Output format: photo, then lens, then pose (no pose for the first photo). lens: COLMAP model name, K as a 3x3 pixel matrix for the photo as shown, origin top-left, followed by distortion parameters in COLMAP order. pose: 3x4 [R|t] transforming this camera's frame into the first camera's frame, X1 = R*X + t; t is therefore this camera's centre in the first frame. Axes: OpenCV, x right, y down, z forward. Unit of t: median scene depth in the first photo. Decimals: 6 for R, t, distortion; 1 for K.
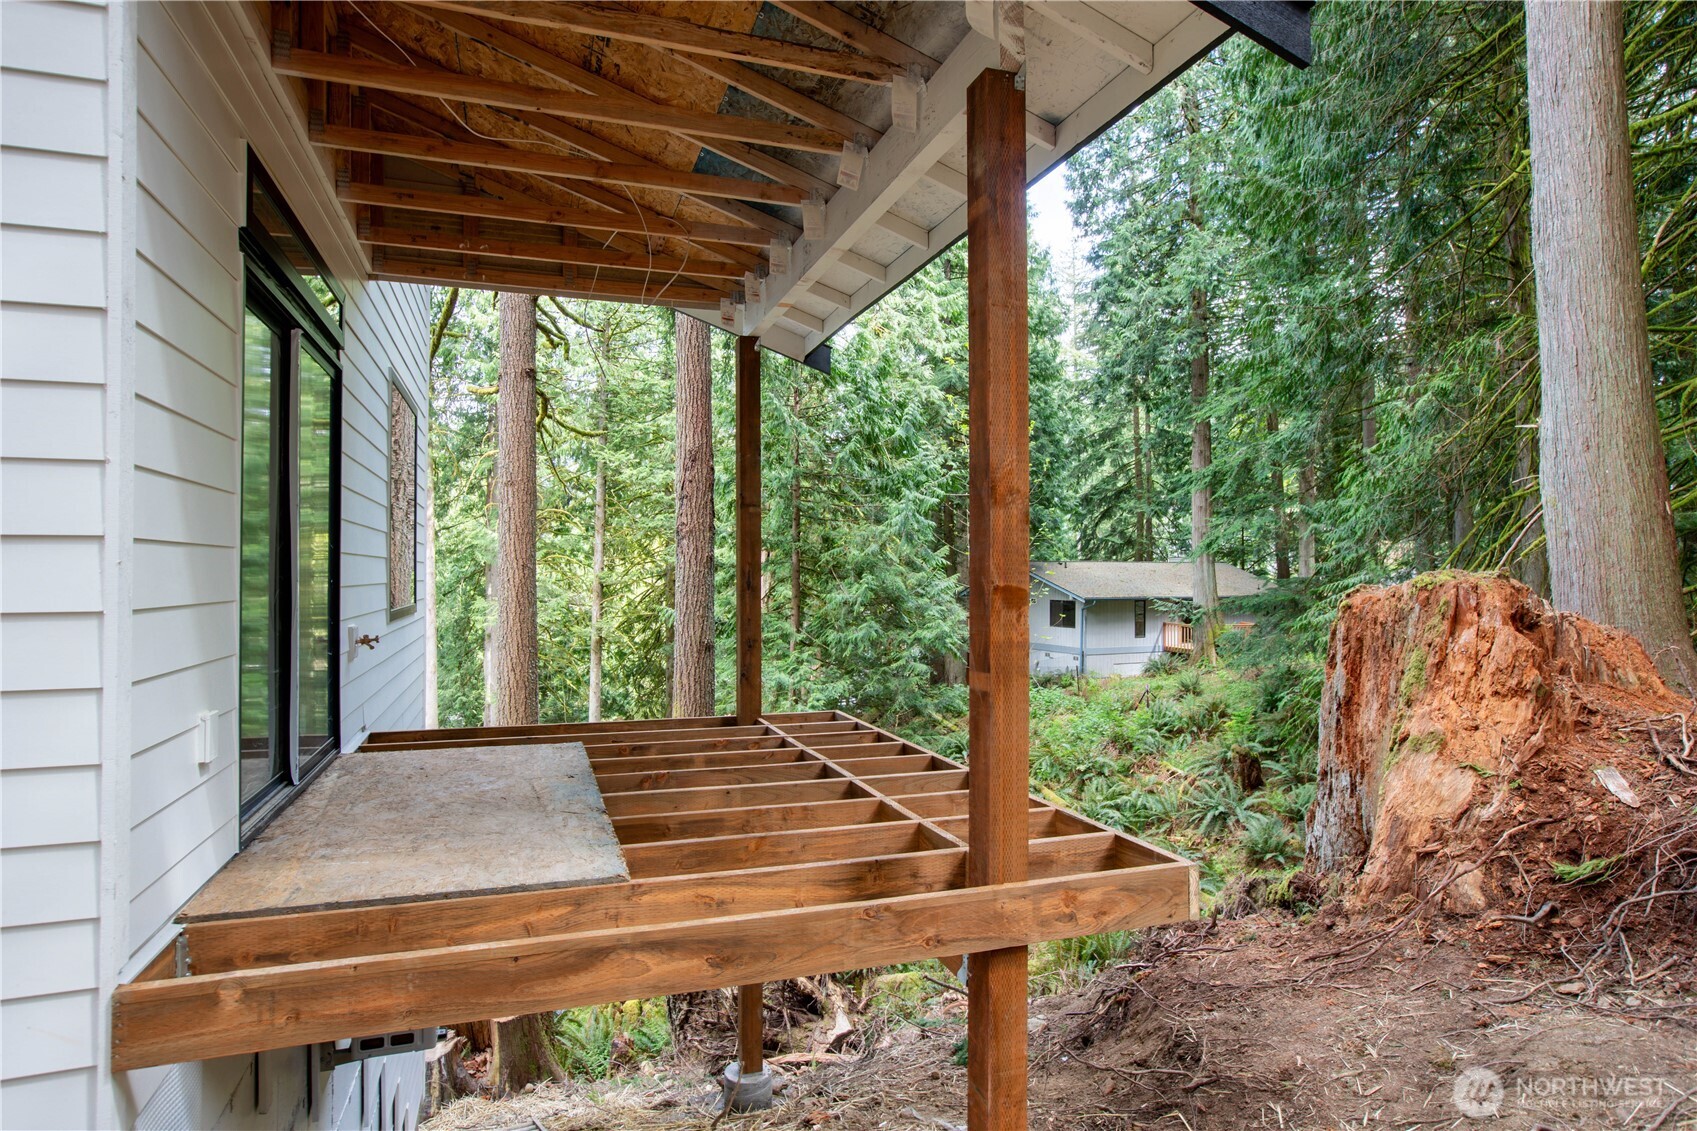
lens RADIAL K [[945.7, 0, 846.3], [0, 945.7, 570.8], [0, 0, 1]] dist [-0.003576, 0.002571]
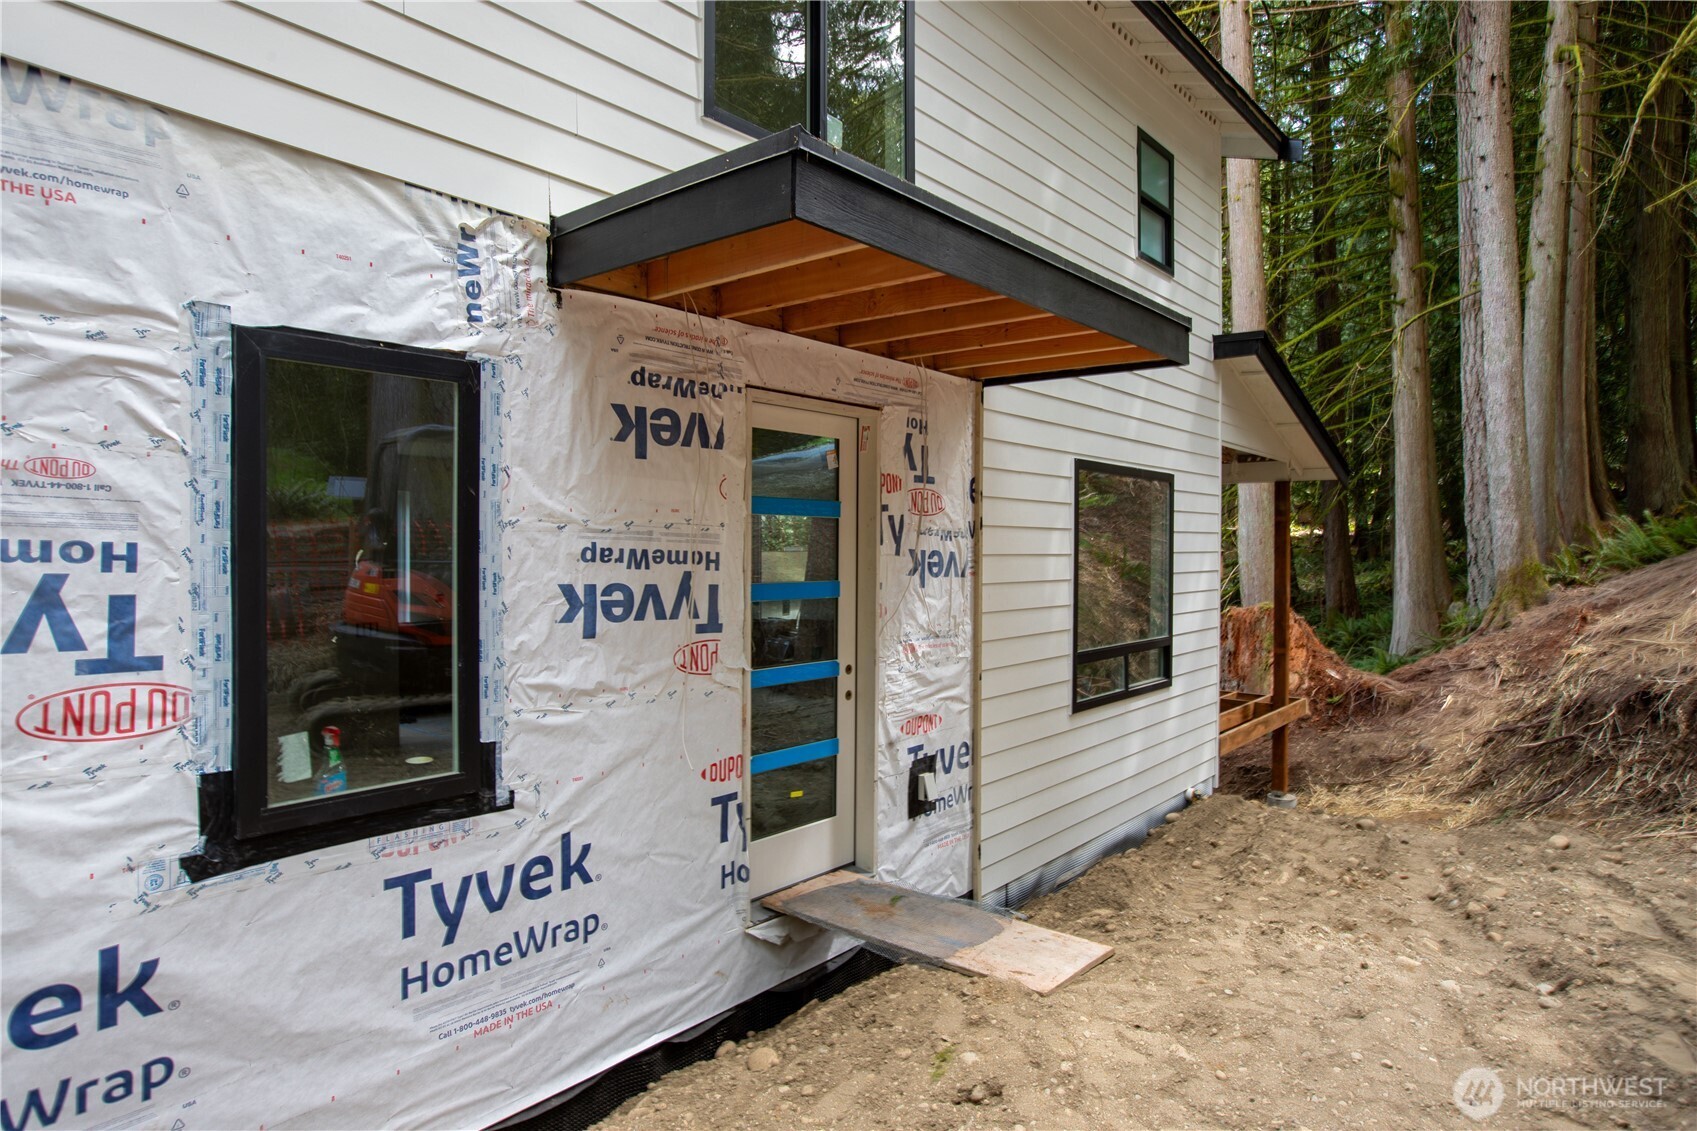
lens RADIAL K [[945.7, 0, 854.7], [0, 945.7, 562.2], [0, 0, 1]] dist [-0.003576, 0.002571]
pose [[0.858382, -0.008908, 0.512933, -2.108944], [-0.001436, 0.999804, 0.019768, -0.199265], [-0.513008, -0.017705, 0.858201, -0.851592]]
